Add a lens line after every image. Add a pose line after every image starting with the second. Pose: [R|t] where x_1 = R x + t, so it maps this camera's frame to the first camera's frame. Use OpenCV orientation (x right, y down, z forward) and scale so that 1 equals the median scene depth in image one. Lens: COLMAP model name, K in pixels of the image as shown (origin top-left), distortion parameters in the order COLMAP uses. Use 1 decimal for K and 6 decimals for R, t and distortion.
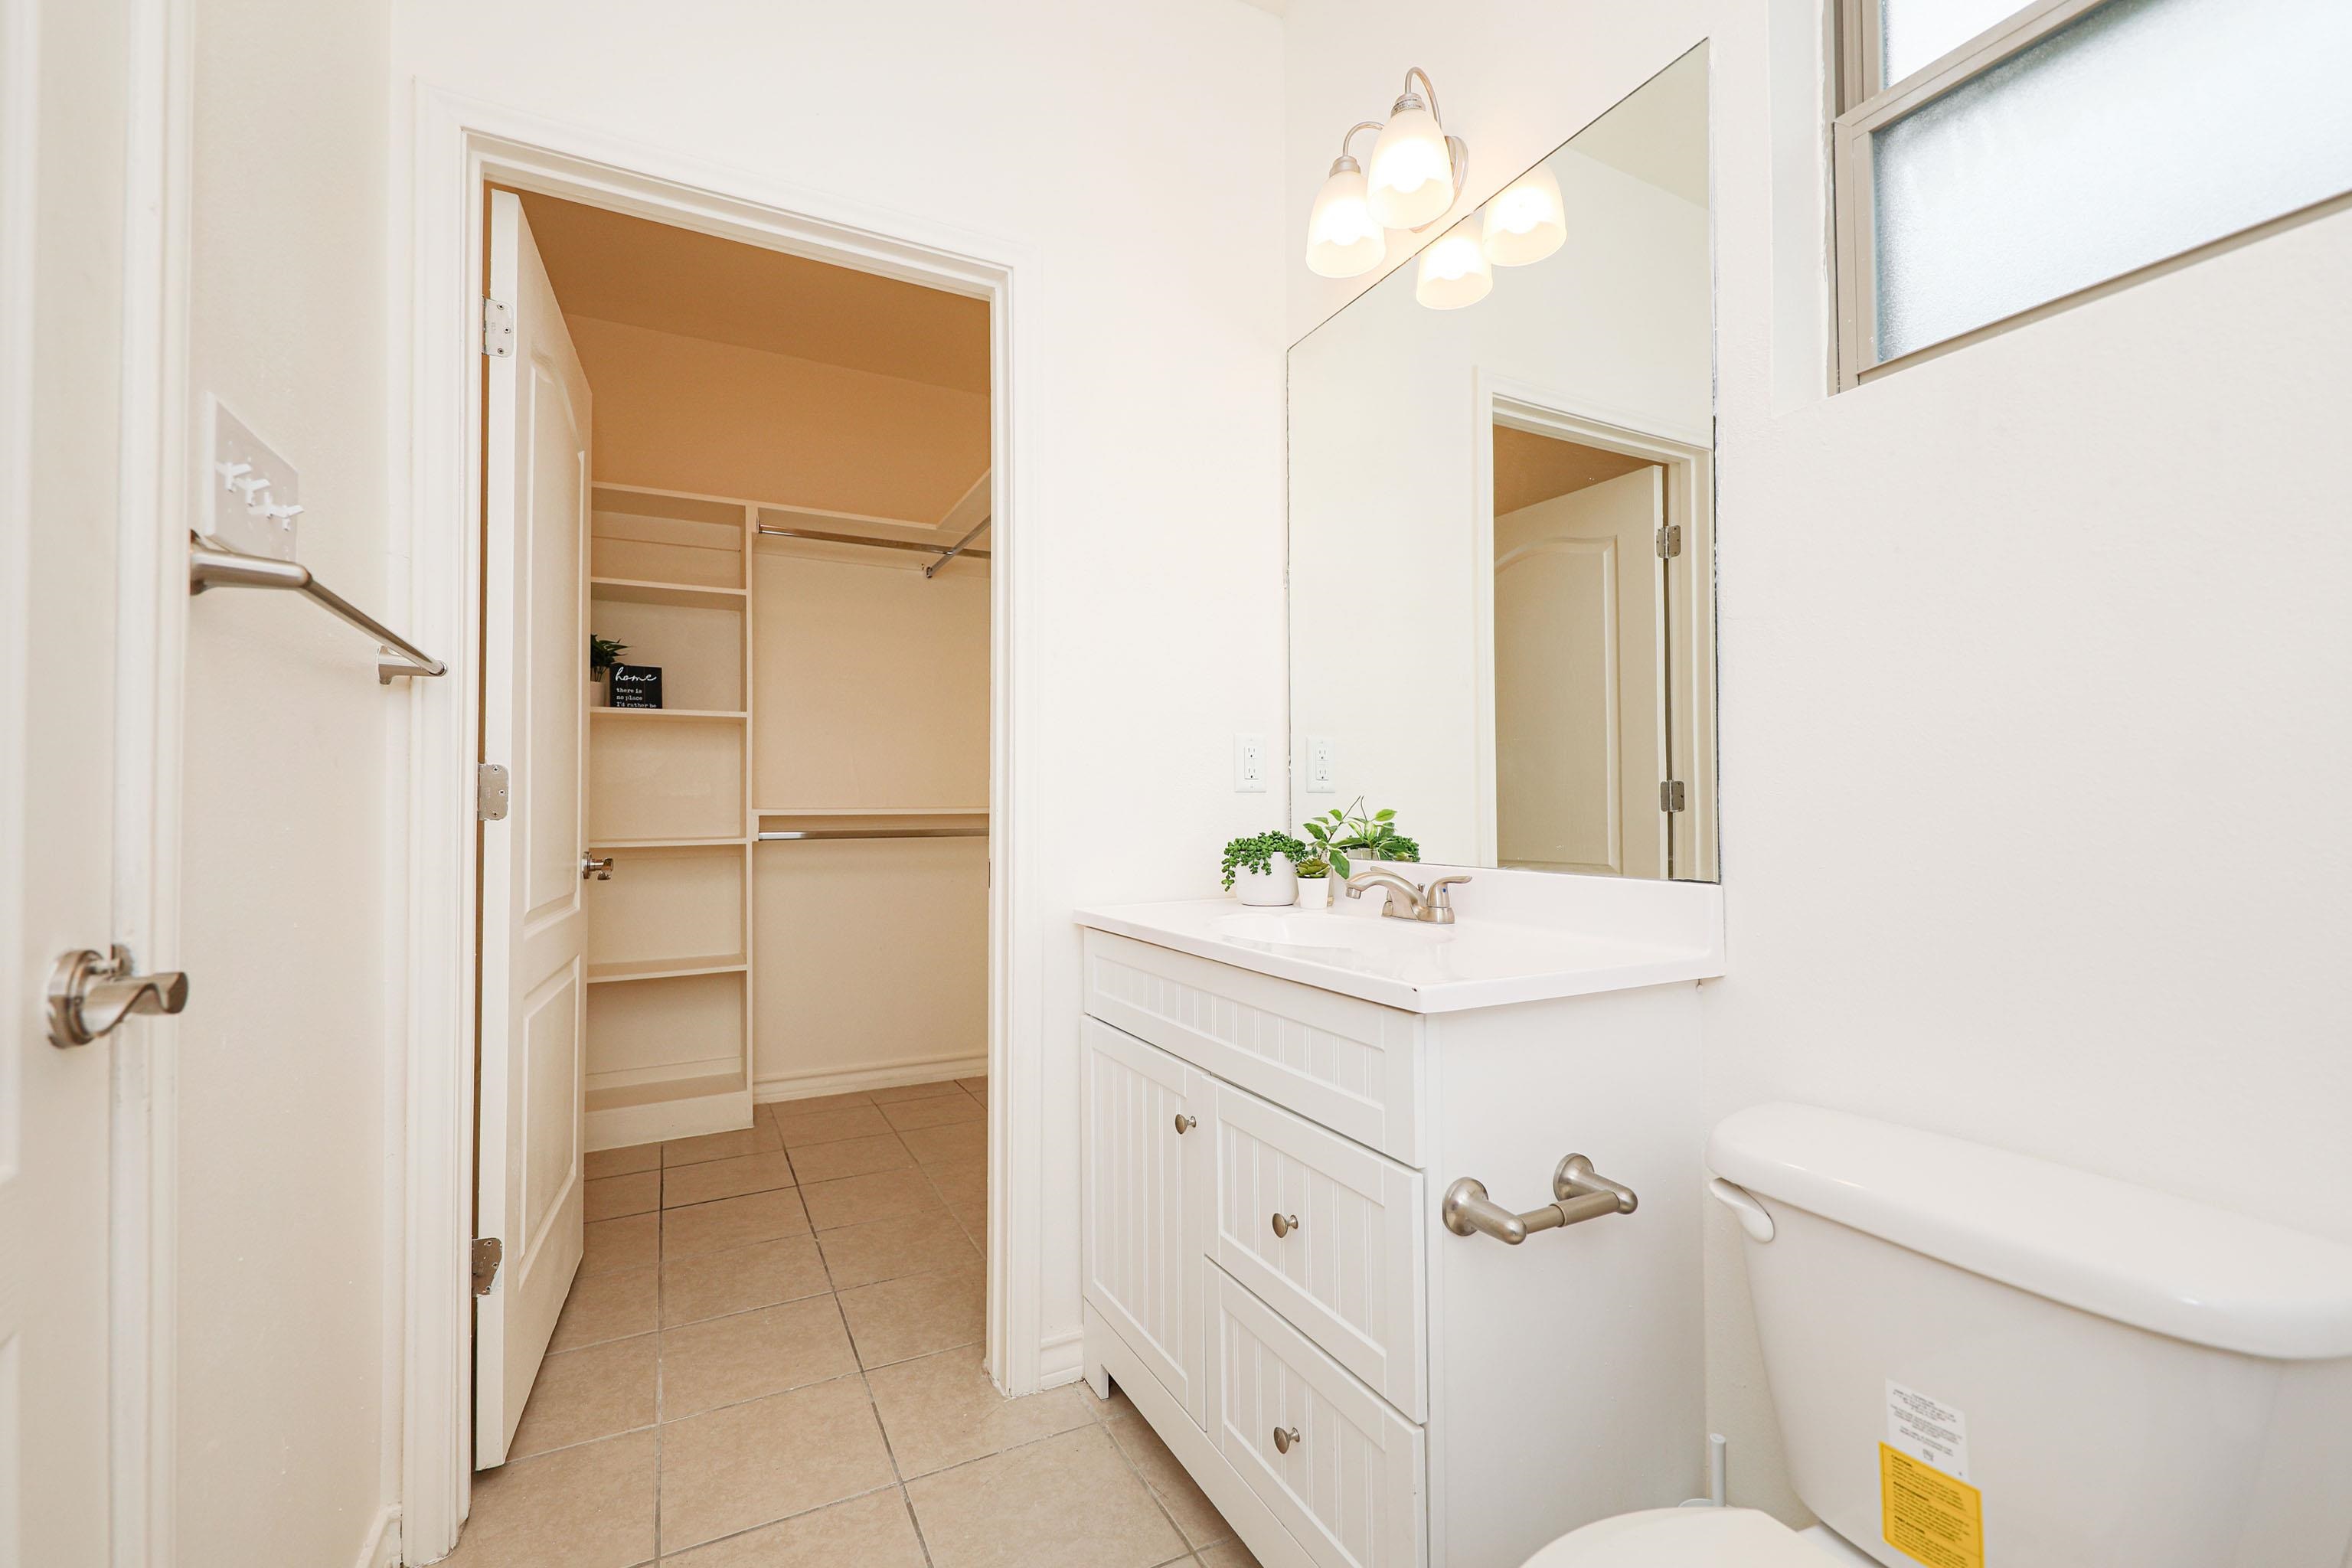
lens RADIAL K [[953.1, 0, 1174.1], [0, 953.1, 790.8], [0, 0, 1]] dist [0.009251, -0.002208]
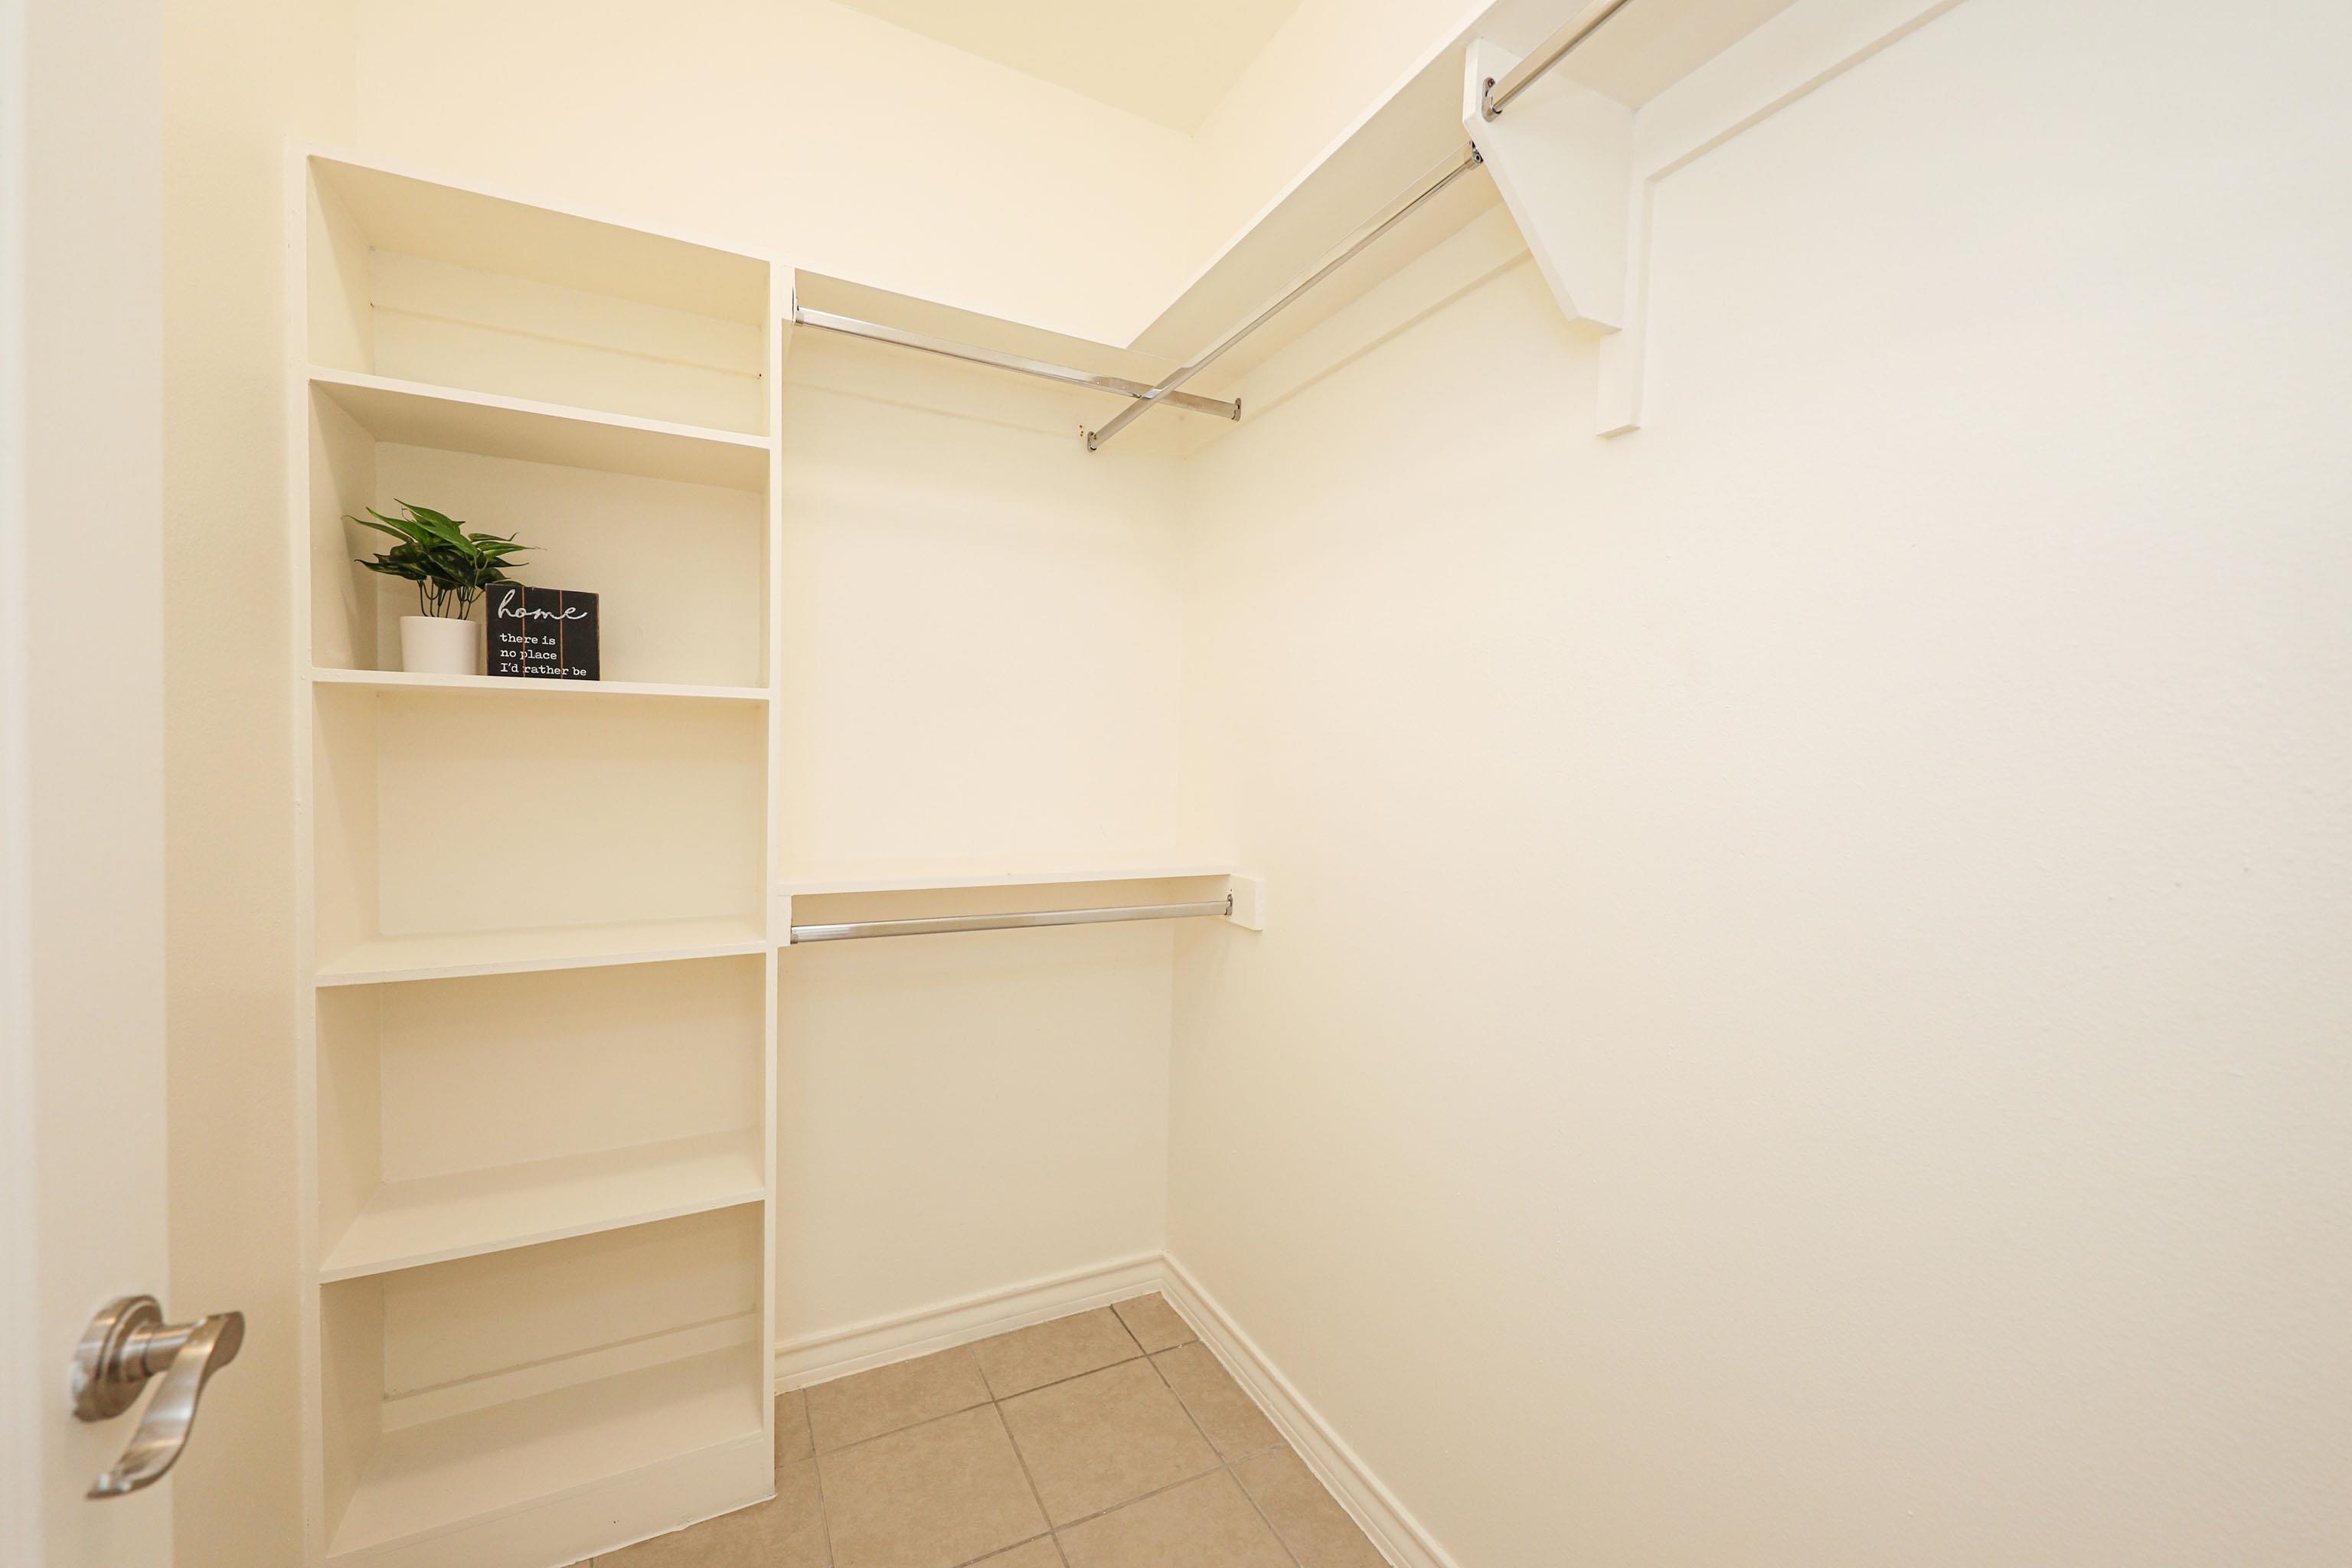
lens RADIAL K [[953.1, 0, 1176.9], [0, 953.1, 807.3], [0, 0, 1]] dist [0.009251, -0.002208]
pose [[0.999396, 0.021726, -0.027110, -0.224224], [-0.020898, 0.999317, 0.030463, -0.041126], [0.027753, -0.029878, 0.999168, 0.515462]]
